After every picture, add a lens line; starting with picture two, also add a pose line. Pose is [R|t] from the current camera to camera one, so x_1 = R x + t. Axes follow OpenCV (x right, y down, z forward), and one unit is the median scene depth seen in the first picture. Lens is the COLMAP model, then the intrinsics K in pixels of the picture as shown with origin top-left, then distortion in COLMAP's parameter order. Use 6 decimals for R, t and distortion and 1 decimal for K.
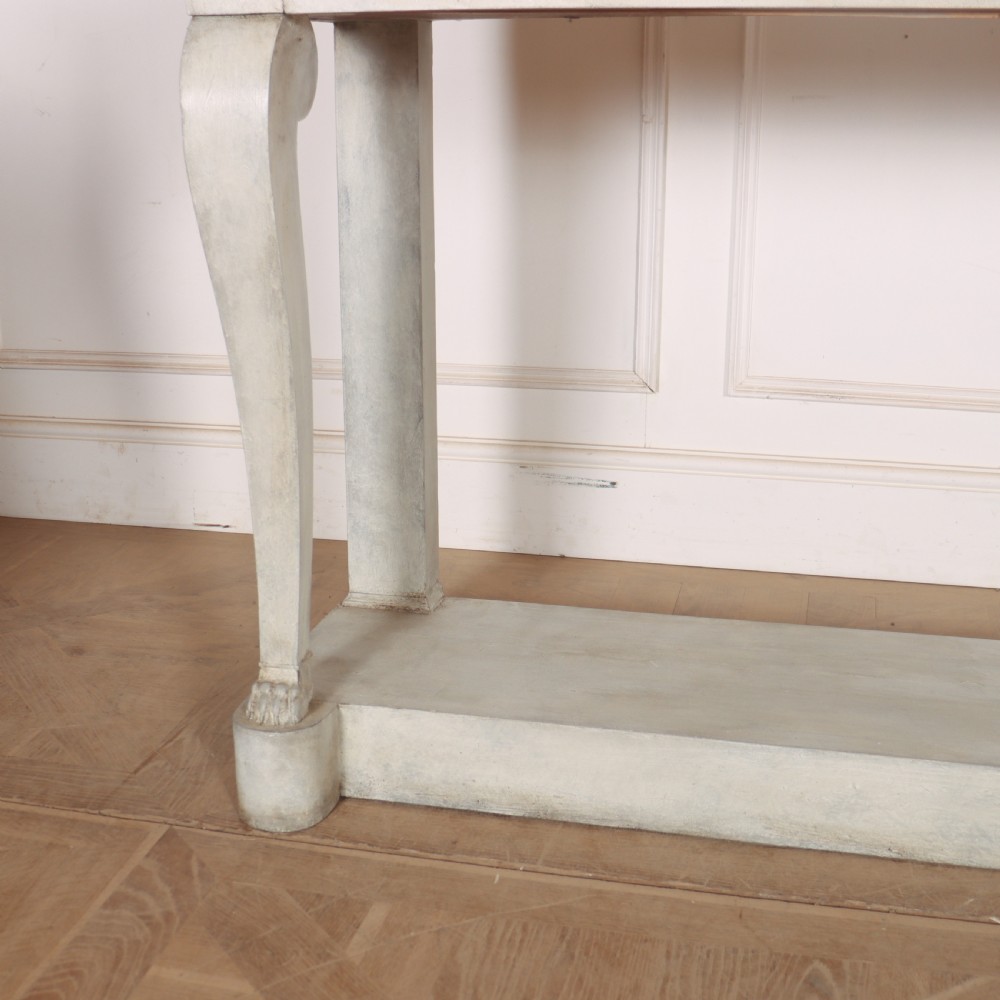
lens RADIAL K [[1549.4, 0, 370.8], [0, 1549.4, 629.1], [0, 0, 1]] dist [-0.178867, 0.139536]
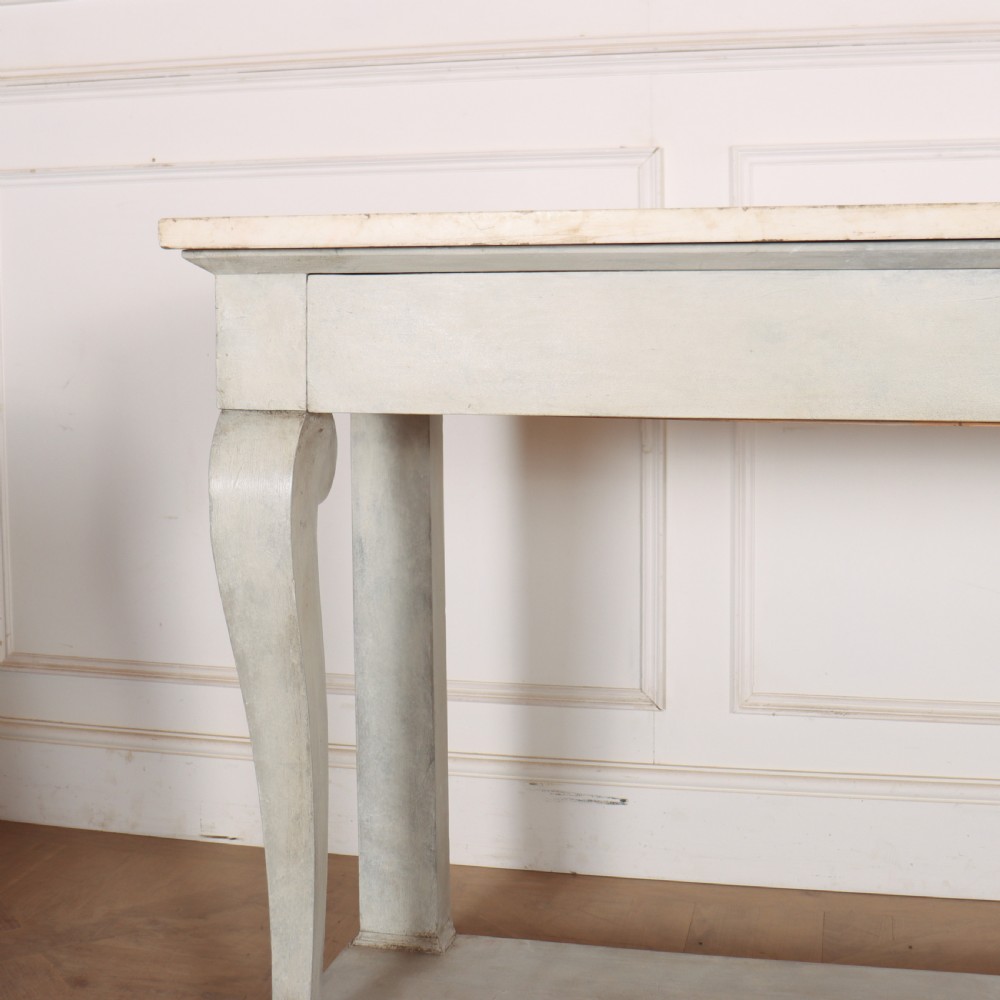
lens RADIAL K [[1601.7, 0, 420.7], [0, 1601.7, 359.3], [0, 0, 1]] dist [-0.188673, 0.192541]
pose [[0.999567, 0.007096, 0.028544, -0.006585], [0.002161, 0.950128, -0.311852, -0.060419], [-0.029333, 0.311779, 0.949702, -0.071266]]
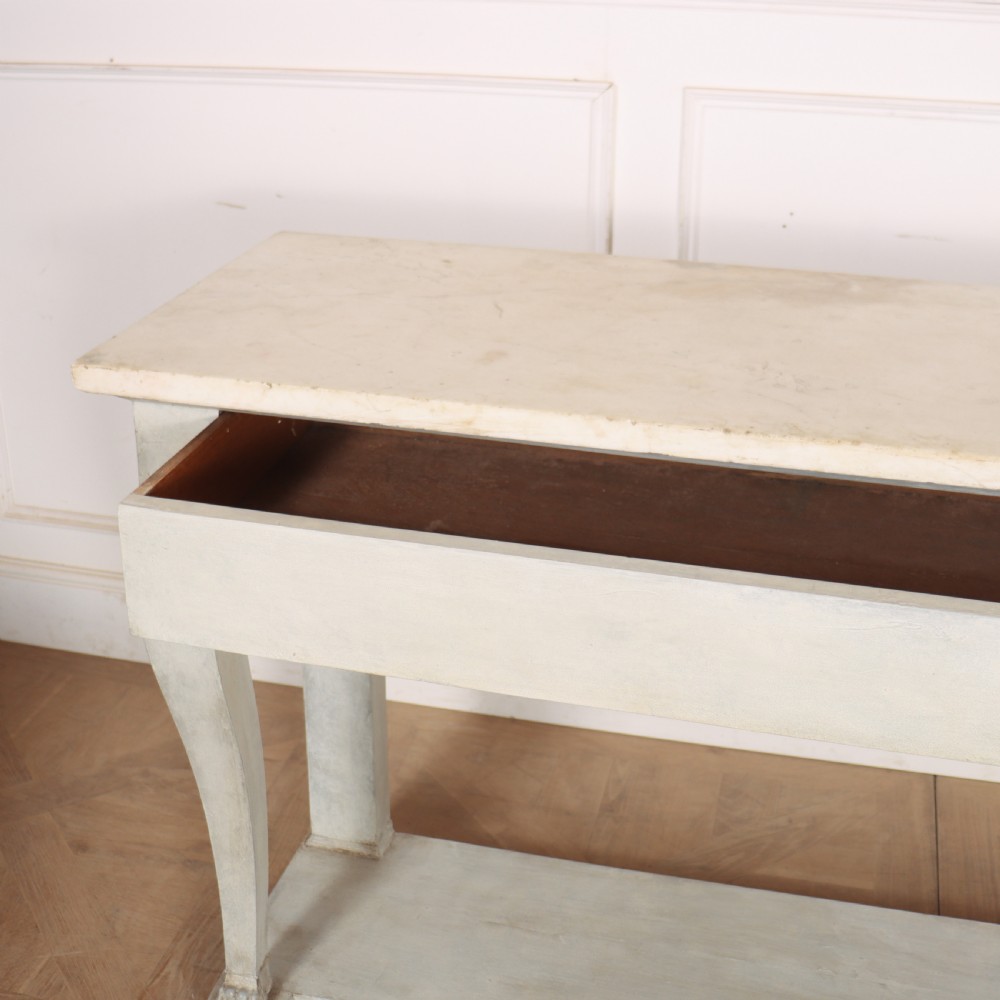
lens RADIAL K [[1475.2, 0, 462.8], [0, 1475.2, 499.8], [0, 0, 1]] dist [-0.157957, 0.083595]
pose [[0.999113, 0.007262, 0.041481, 0.053528], [-0.009612, 0.998344, 0.056722, -0.347409], [-0.041000, -0.057071, 0.997528, -0.086854]]
